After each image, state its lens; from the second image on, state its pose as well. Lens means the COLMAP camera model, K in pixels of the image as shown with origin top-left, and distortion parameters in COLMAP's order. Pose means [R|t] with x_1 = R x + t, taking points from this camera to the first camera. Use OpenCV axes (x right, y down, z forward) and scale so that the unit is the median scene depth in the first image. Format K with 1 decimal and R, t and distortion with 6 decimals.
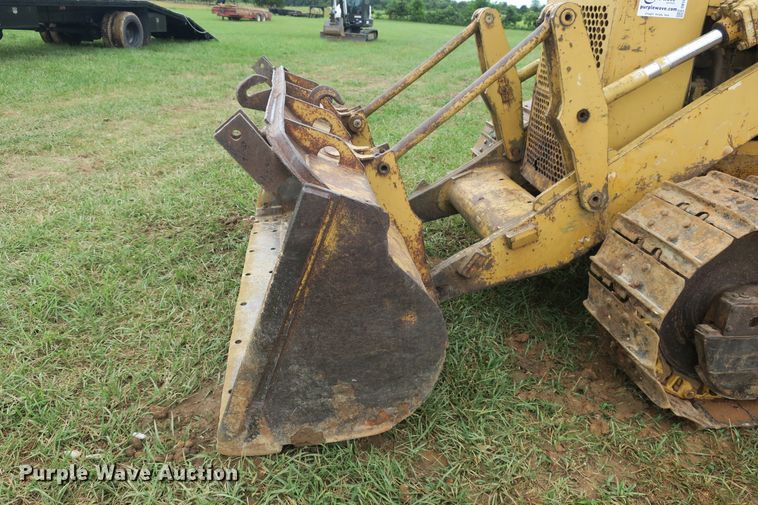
lens RADIAL K [[589.8, 0, 383.6], [0, 589.8, 254.3], [0, 0, 1]] dist [-0.008338, 0.001209]
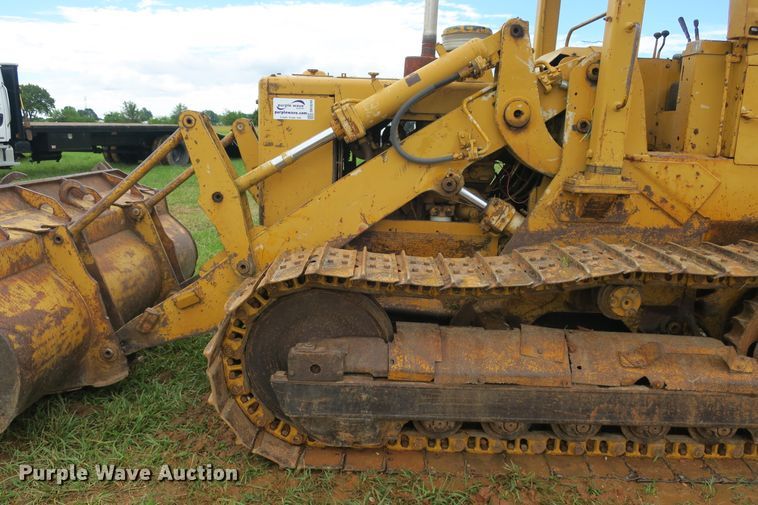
lens RADIAL K [[589.8, 0, 383.6], [0, 589.8, 254.3], [0, 0, 1]] dist [-0.008338, 0.001209]
pose [[0.989904, 0.002727, -0.141716, 0.804891], [-0.028963, 0.982611, -0.183403, 0.089968], [0.138752, 0.185656, 0.972769, -0.114176]]
